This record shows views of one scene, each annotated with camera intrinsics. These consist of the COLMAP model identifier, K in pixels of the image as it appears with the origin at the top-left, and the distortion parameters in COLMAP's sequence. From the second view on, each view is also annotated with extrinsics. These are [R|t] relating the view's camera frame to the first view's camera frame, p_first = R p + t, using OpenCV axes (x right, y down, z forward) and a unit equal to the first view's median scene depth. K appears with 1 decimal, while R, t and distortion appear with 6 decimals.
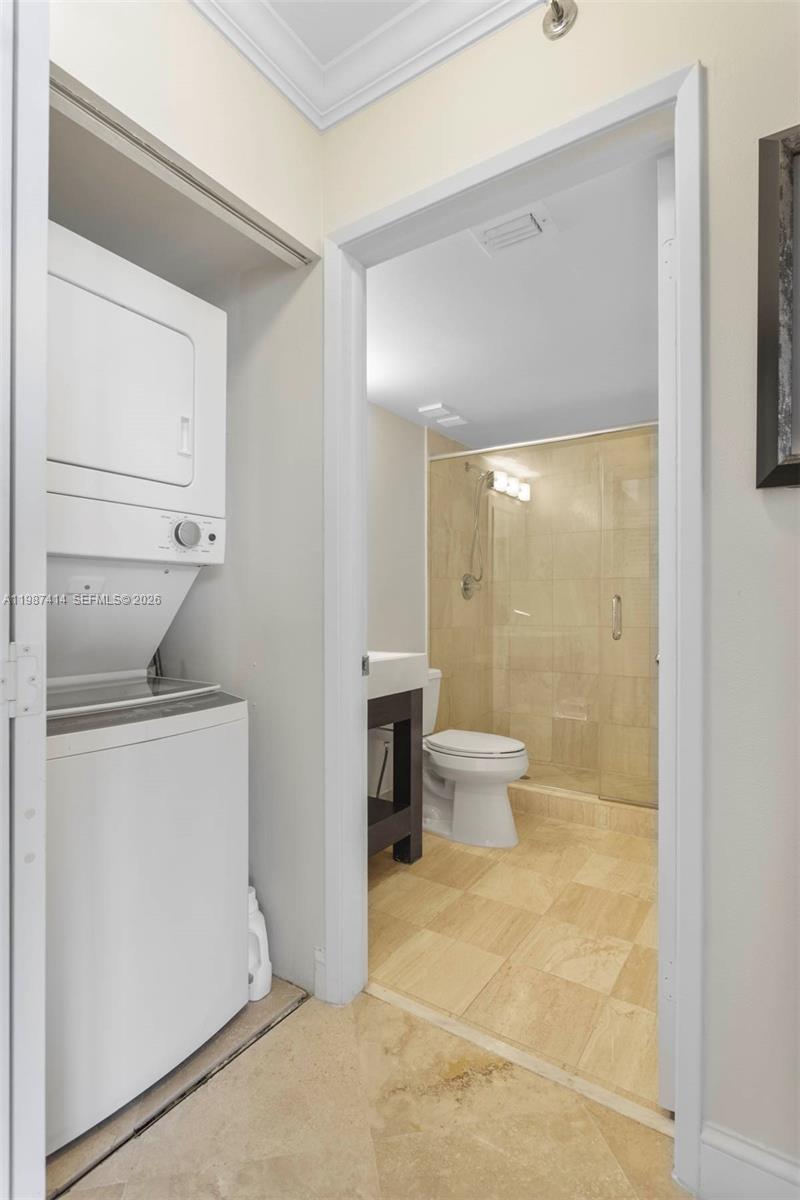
lens RADIAL K [[584.4, 0, 417.6], [0, 584.4, 609.3], [0, 0, 1]] dist [-0.005409, 0.001644]
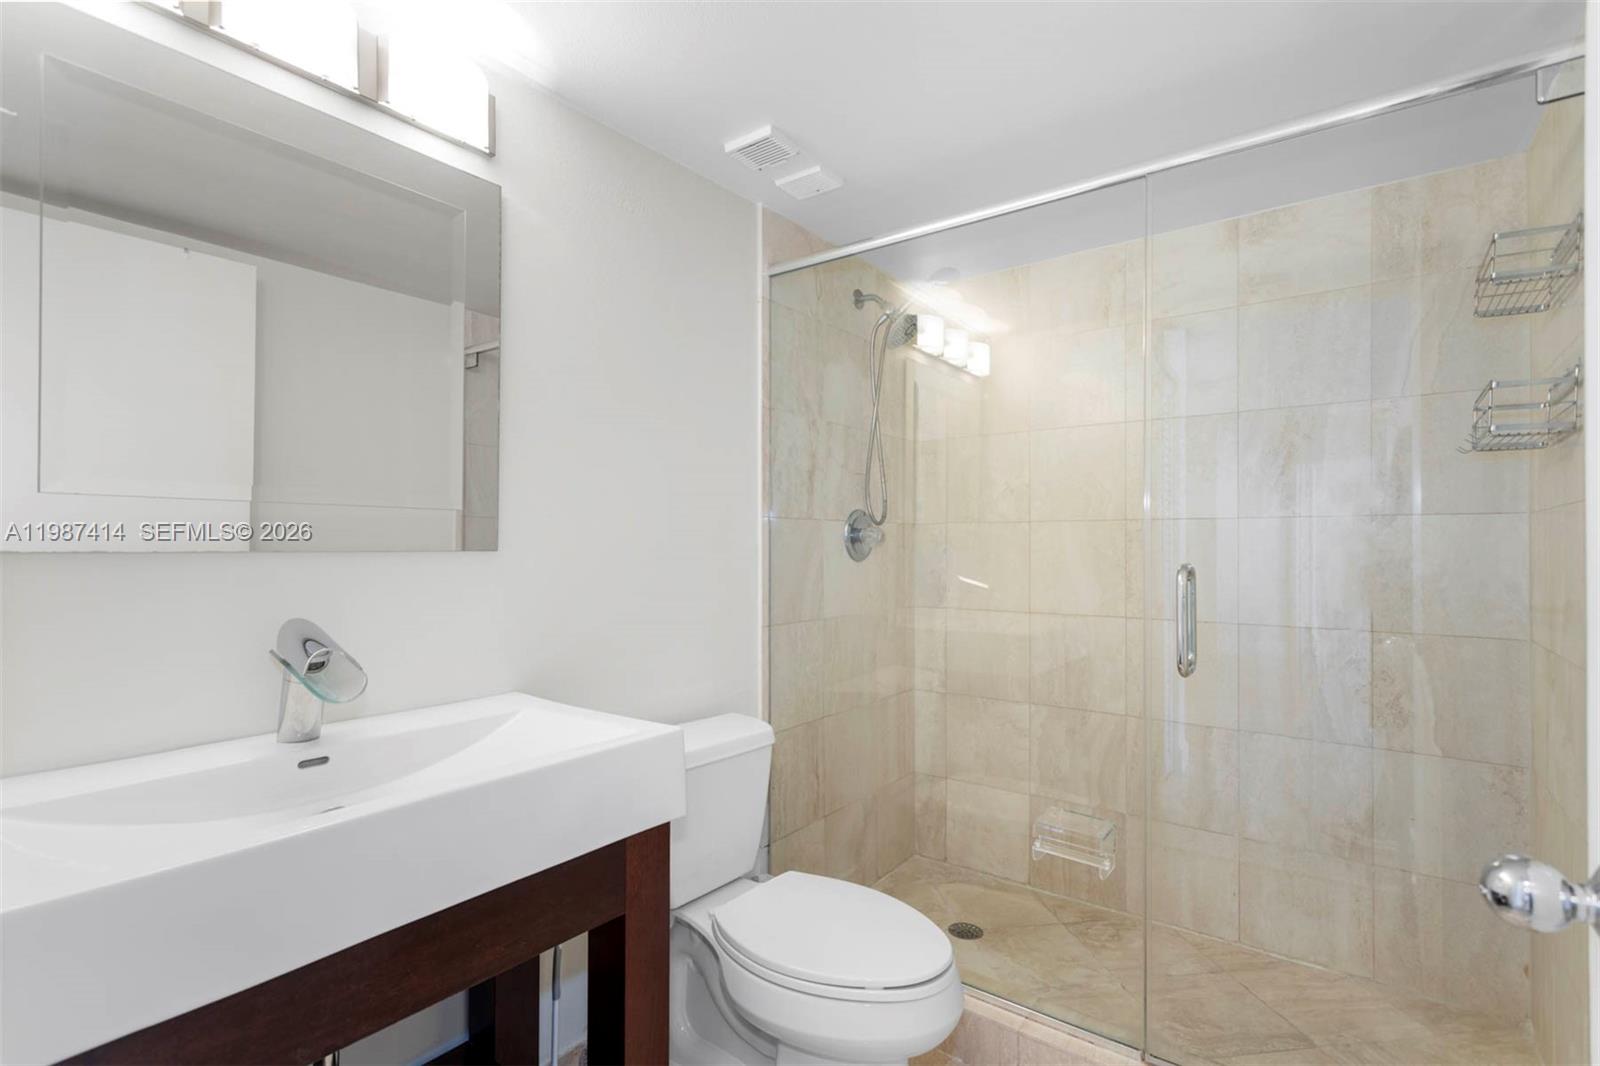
lens RADIAL K [[764.3, 0, 798.4], [0, 764.3, 541.3], [0, 0, 1]] dist [0.008709, 0.000999]
pose [[0.997288, 0.003522, -0.073510, 0.078871], [-0.004272, 0.999940, -0.010041, -0.025691], [0.073470, 0.010328, 0.997244, 0.322020]]
